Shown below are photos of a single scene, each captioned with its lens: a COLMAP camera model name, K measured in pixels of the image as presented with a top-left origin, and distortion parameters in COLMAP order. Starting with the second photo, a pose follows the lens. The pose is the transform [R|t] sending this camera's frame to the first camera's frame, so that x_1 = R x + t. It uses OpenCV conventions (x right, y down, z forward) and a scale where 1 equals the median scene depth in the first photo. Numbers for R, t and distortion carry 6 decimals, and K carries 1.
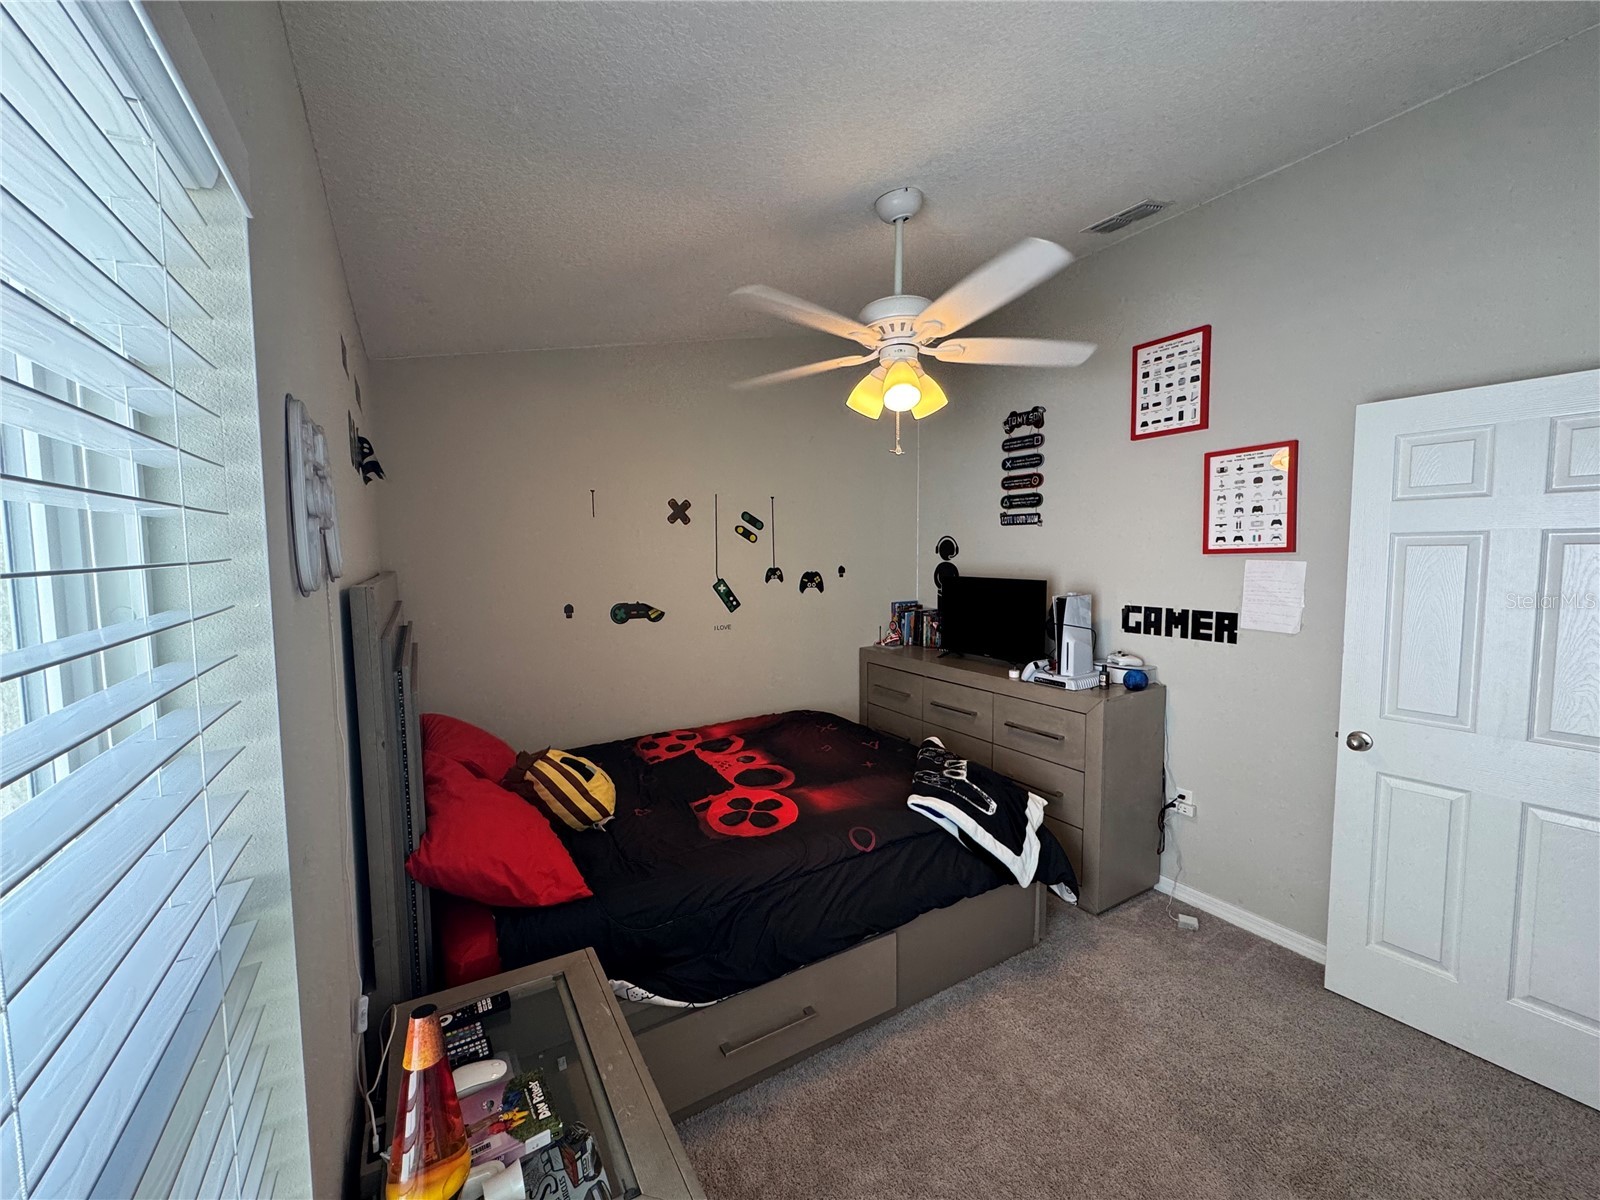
lens RADIAL K [[638.8, 0, 796.8], [0, 638.8, 597.9], [0, 0, 1]] dist [-0.002124, -0.000294]
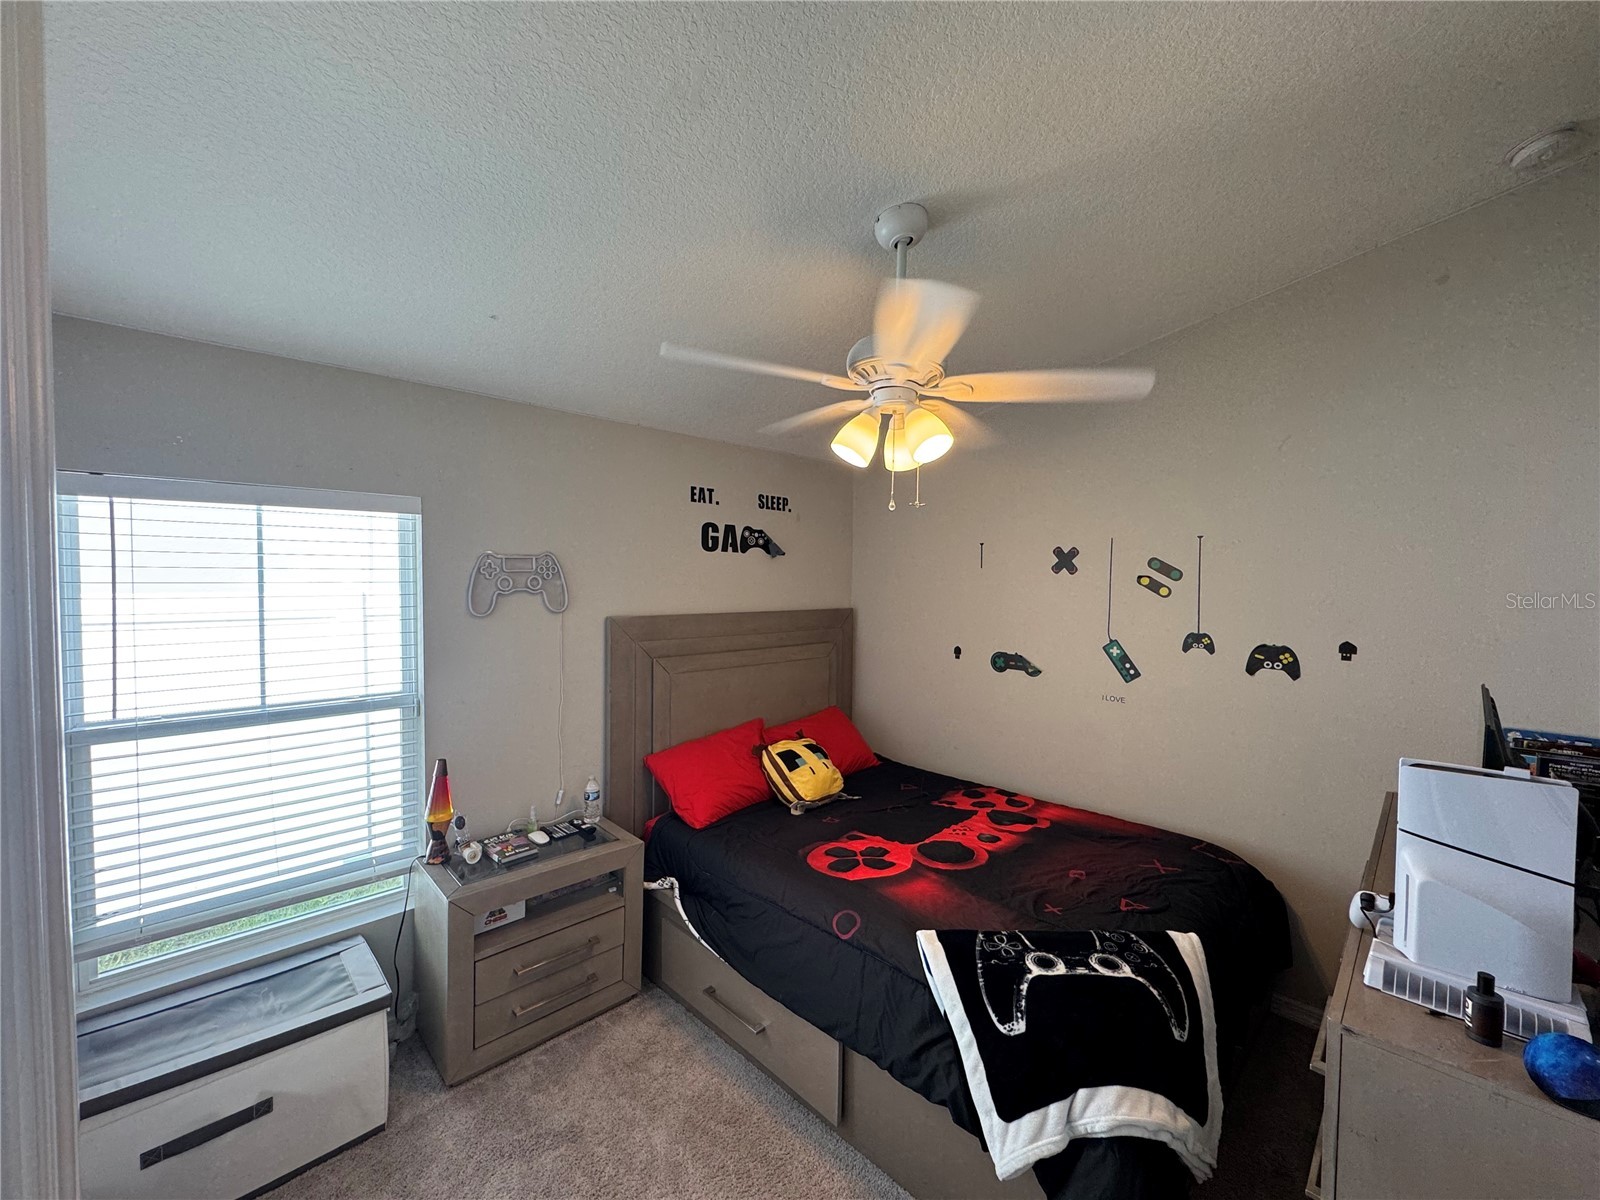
lens RADIAL K [[638.8, 0, 796.8], [0, 638.8, 597.9], [0, 0, 1]] dist [-0.002124, -0.000294]
pose [[0.226280, 0.043823, -0.973076, 0.624512], [-0.084177, 0.996130, 0.025286, -0.074274], [0.970418, 0.076189, 0.229093, 0.434925]]
